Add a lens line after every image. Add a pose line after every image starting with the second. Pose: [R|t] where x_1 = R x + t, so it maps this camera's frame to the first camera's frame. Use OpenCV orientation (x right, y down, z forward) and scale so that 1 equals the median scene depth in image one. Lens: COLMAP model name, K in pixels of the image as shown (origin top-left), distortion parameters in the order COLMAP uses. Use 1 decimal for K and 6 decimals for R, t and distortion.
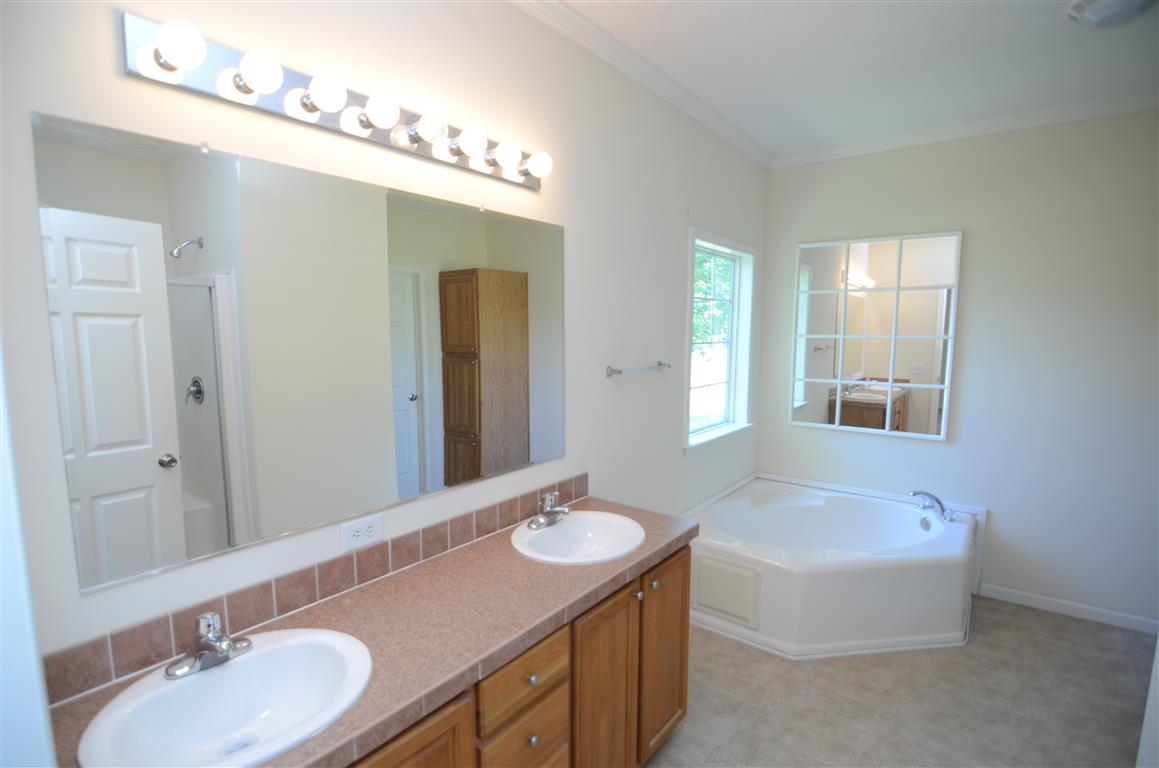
lens RADIAL K [[561.1, 0, 576.4], [0, 561.1, 391.6], [0, 0, 1]] dist [-0.001156, -0.014215]
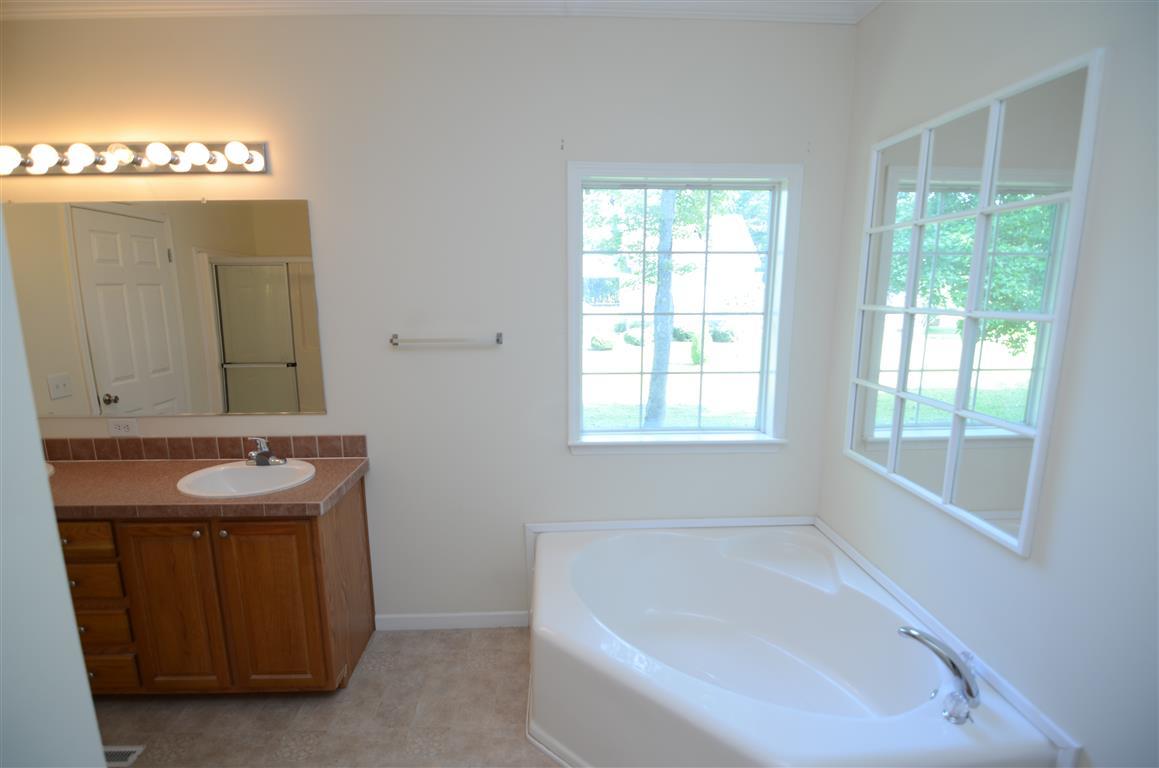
lens RADIAL K [[561.1, 0, 576.4], [0, 561.1, 391.6], [0, 0, 1]] dist [-0.001156, -0.014215]
pose [[0.636681, 0.135395, -0.759148, 1.369726], [-0.080765, 0.990759, 0.108968, -0.105515], [0.766886, -0.008066, 0.641733, 0.829145]]
